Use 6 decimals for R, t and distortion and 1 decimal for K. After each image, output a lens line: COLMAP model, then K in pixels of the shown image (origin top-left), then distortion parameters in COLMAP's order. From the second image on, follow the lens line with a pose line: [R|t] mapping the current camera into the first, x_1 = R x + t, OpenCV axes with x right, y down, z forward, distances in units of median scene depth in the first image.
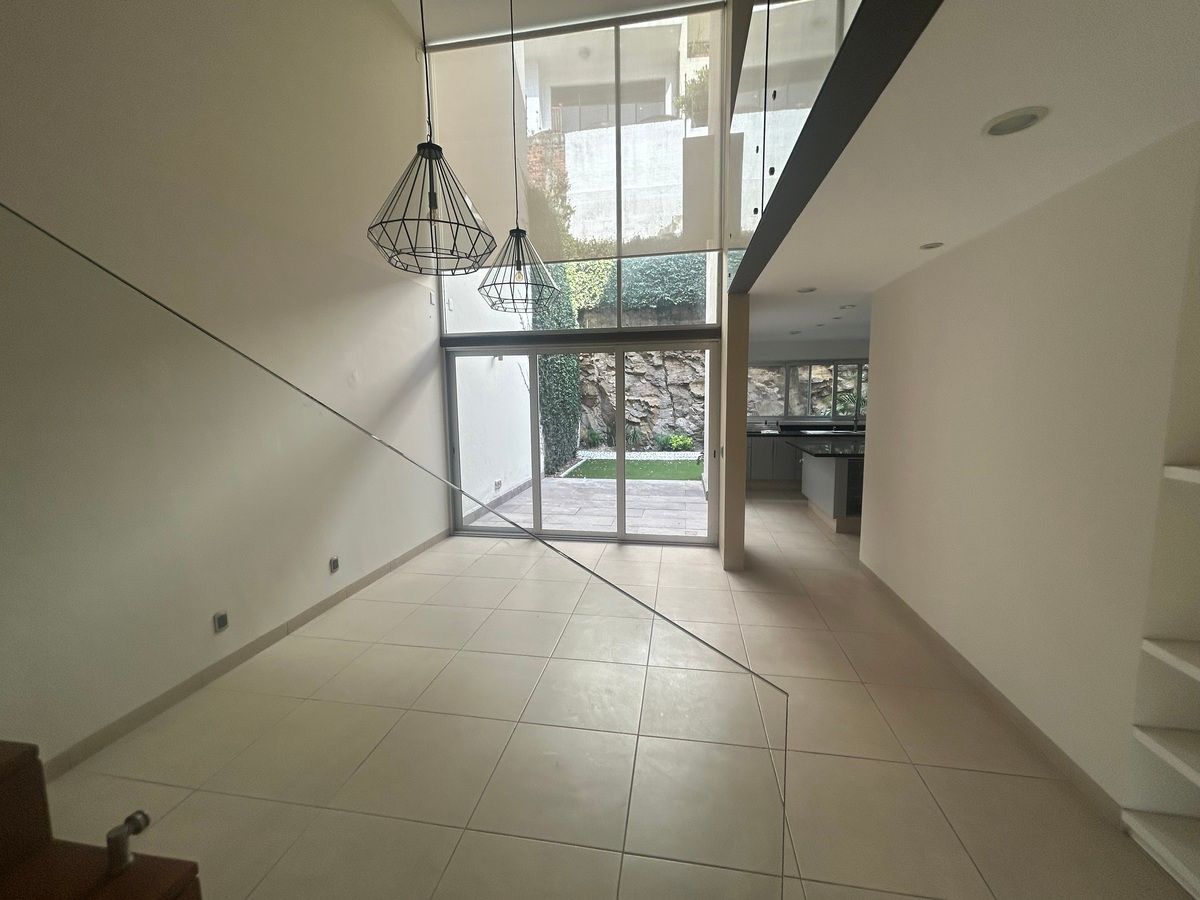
lens RADIAL K [[484.8, 0, 590.9], [0, 484.8, 452.1], [0, 0, 1]] dist [-0.000869, 0.000905]
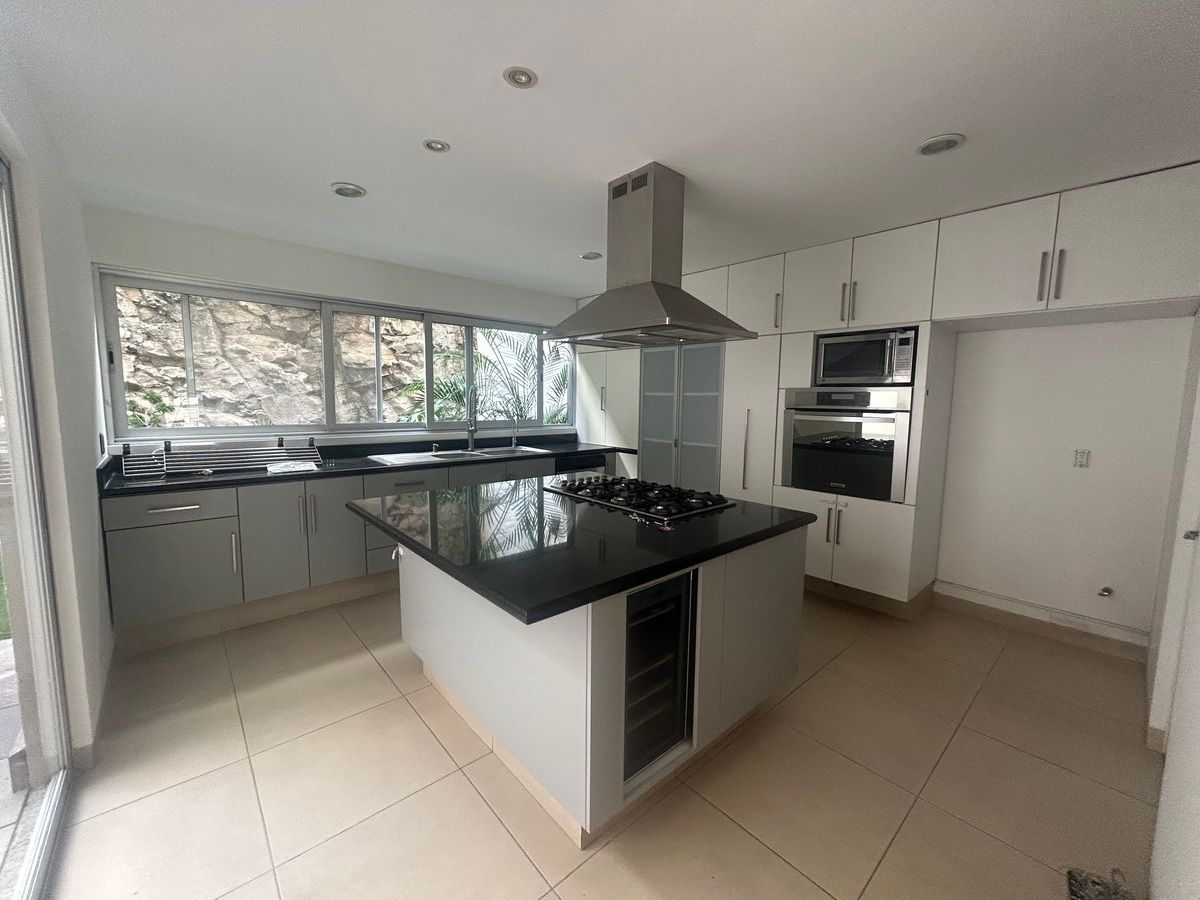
lens RADIAL K [[484.8, 0, 604.7], [0, 484.8, 448.7], [0, 0, 1]] dist [-0.000869, 0.000905]
pose [[0.608470, -0.060829, 0.791242, 0.141934], [0.072216, 0.997165, 0.021125, -0.030841], [-0.790284, 0.044286, 0.611138, 0.373075]]
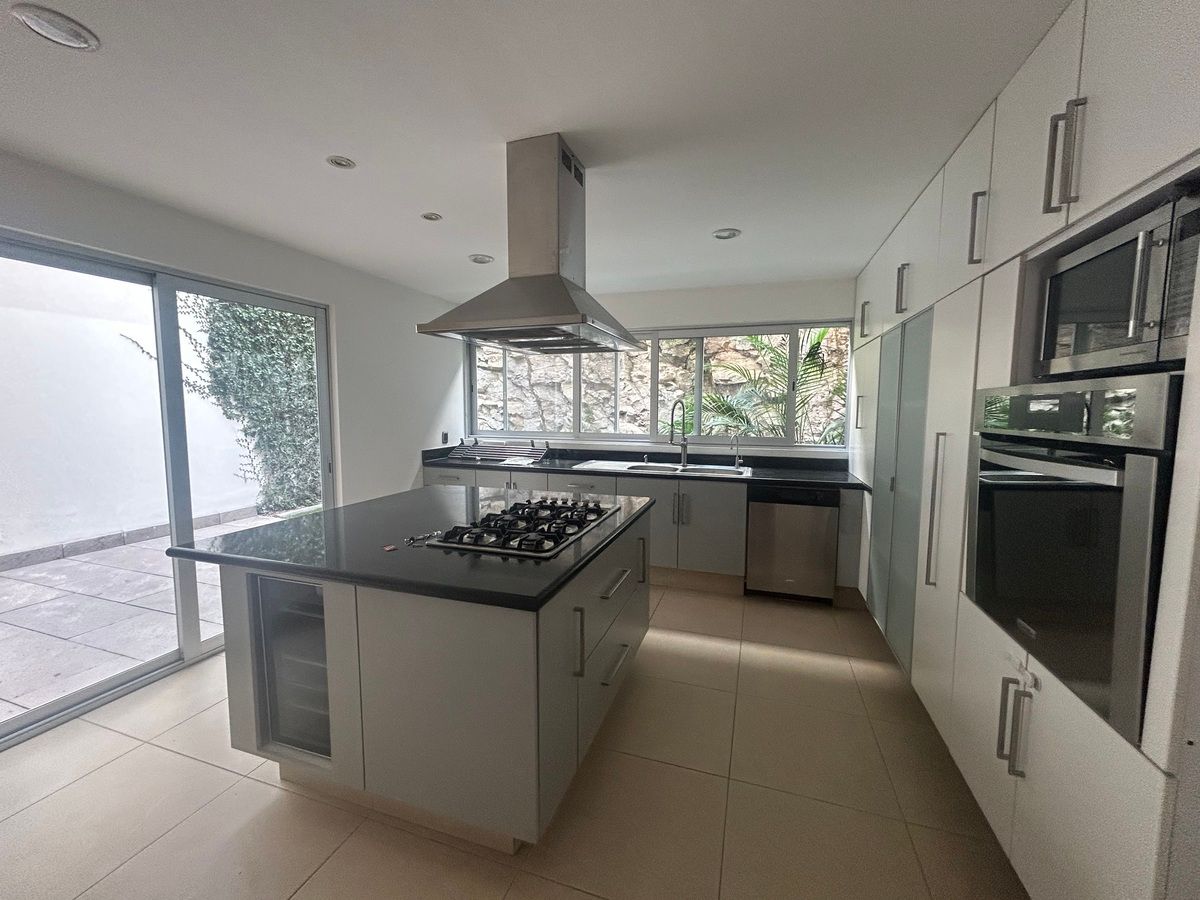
lens RADIAL K [[484.8, 0, 595.3], [0, 484.8, 448.3], [0, 0, 1]] dist [-0.000869, 0.000905]
pose [[0.990526, 0.031719, -0.133614, 0.347843], [-0.035912, 0.998932, -0.029082, -0.029018], [0.132549, 0.033605, 0.990607, 0.316796]]
